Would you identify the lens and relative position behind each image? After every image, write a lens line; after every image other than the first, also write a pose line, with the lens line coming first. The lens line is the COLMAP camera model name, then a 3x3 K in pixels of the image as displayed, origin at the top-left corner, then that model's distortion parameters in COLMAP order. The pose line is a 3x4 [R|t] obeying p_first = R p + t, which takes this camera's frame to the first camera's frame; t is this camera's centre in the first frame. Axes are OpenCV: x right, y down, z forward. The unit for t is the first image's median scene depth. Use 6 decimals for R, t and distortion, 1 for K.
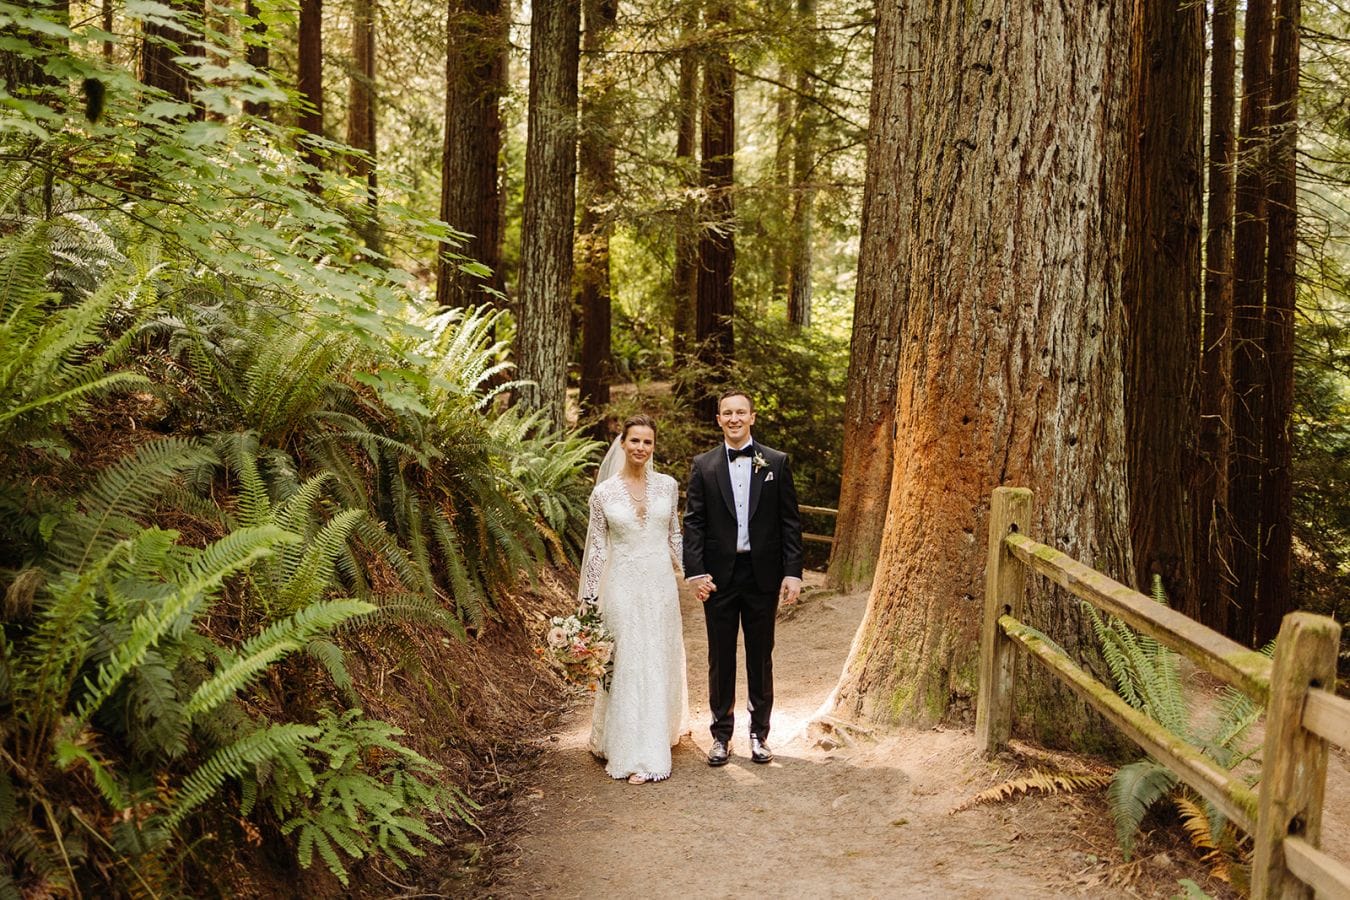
lens RADIAL K [[1663.4, 0, 672.1], [0, 1663.4, 455.0], [0, 0, 1]] dist [0.090224, 0.000000]
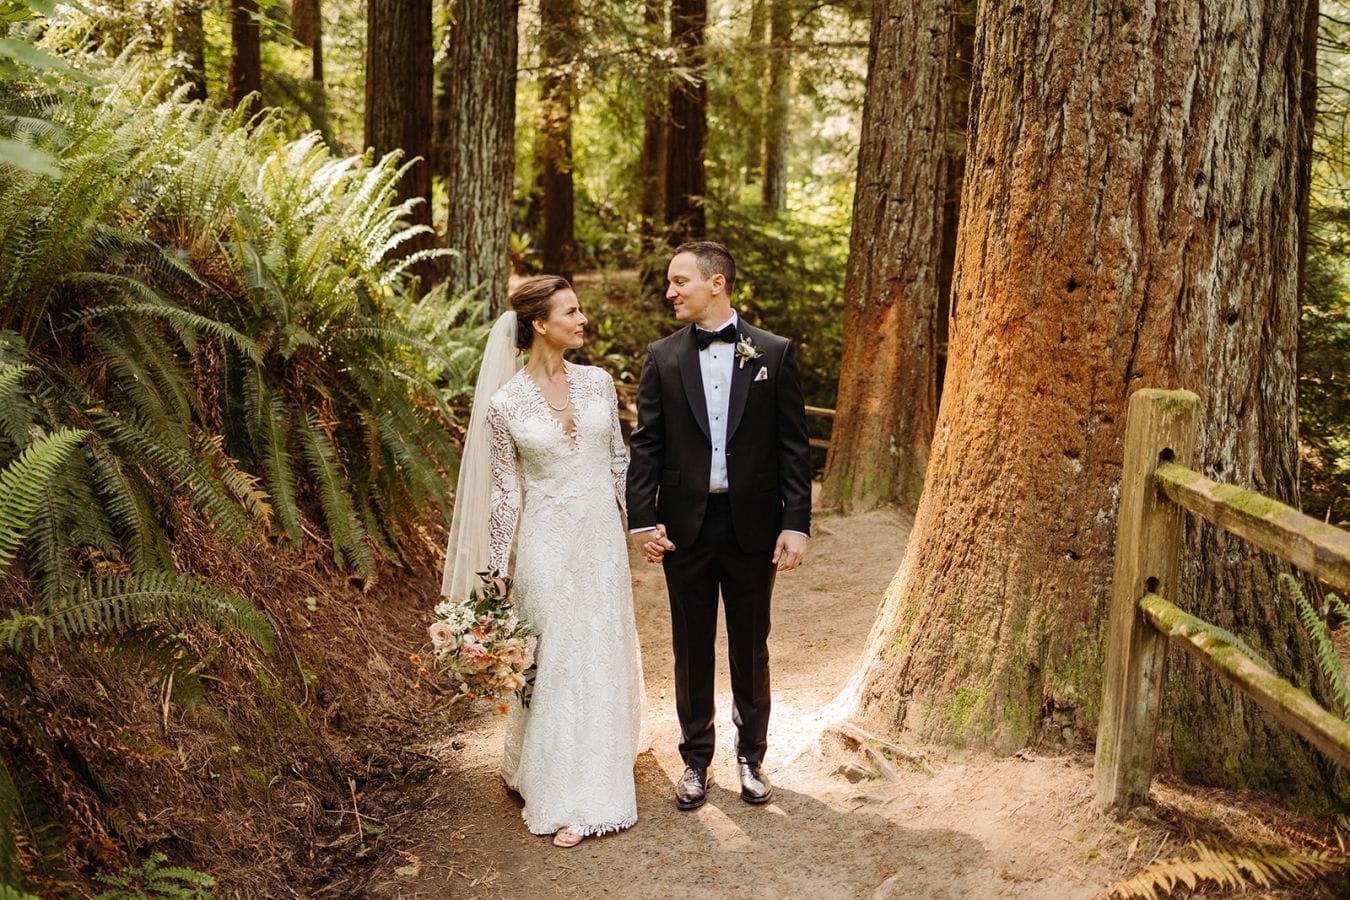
lens RADIAL K [[1384.4, 0, 647.3], [0, 1384.4, 454.0], [0, 0, 1]] dist [0.013982, 0.000000]
pose [[0.999999, -0.000948, -0.000915, 0.010489], [0.001014, 0.997261, 0.073951, 0.004573], [0.000842, -0.073952, 0.997261, 0.449579]]
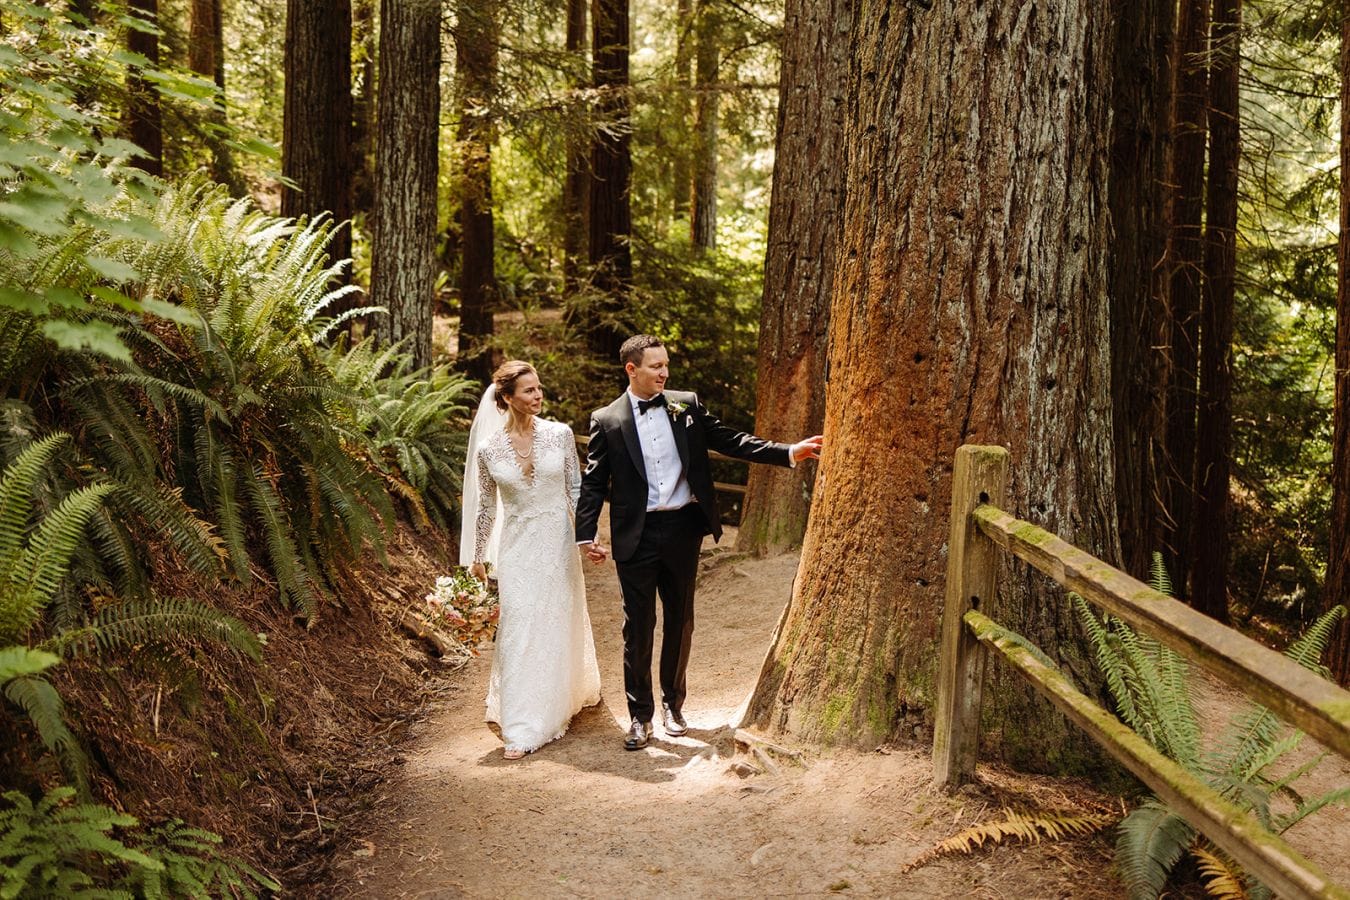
lens RADIAL K [[1631.4, 0, 681.6], [0, 1631.4, 457.8], [0, 0, 1]] dist [0.013276, 0.000000]
pose [[0.997966, -0.007227, 0.063339, 0.016069], [0.004270, 0.998900, 0.046687, -0.009952], [-0.063607, -0.046321, 0.996899, 0.237577]]
